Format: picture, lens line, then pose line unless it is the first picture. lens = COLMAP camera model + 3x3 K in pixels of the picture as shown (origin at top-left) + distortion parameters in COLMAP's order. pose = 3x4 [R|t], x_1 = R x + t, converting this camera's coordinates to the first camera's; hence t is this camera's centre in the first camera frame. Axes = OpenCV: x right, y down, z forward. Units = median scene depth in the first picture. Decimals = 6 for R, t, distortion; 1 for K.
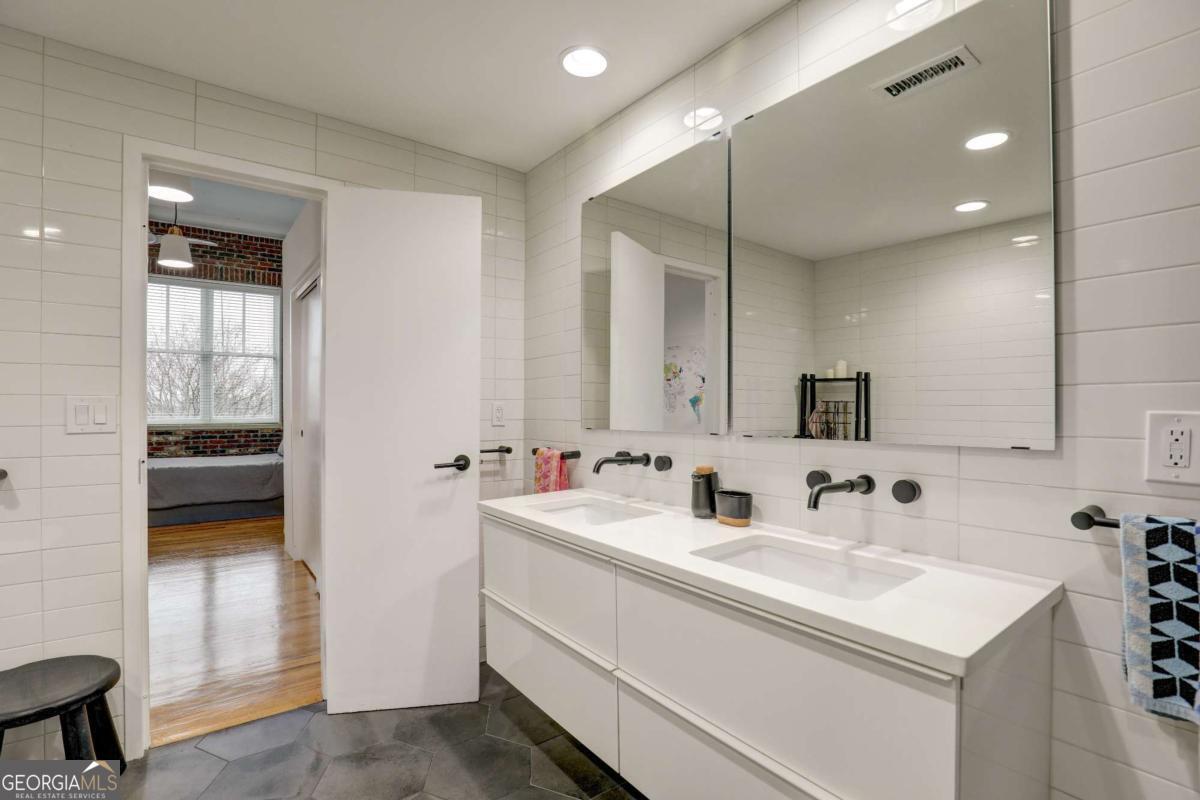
lens RADIAL K [[558.3, 0, 594.9], [0, 558.3, 402.8], [0, 0, 1]] dist [-0.032216, 0.013254]
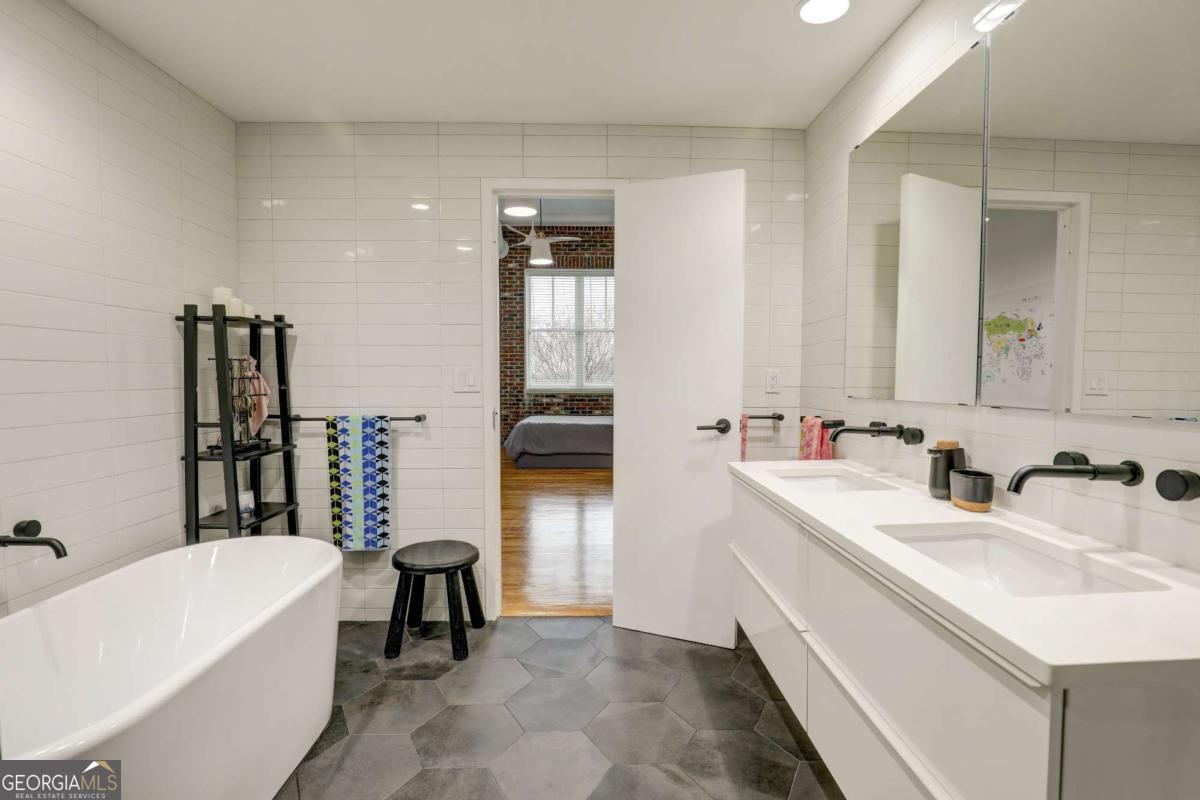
lens RADIAL K [[575.1, 0, 600.0], [0, 575.1, 400.0], [0, 0, 1]] dist [-0.000361, 0.000076]
pose [[0.820236, 0.024267, -0.571510, 0.198151], [0.004436, 0.998800, 0.048777, 0.002359], [0.572008, -0.042544, 0.819144, -0.038824]]
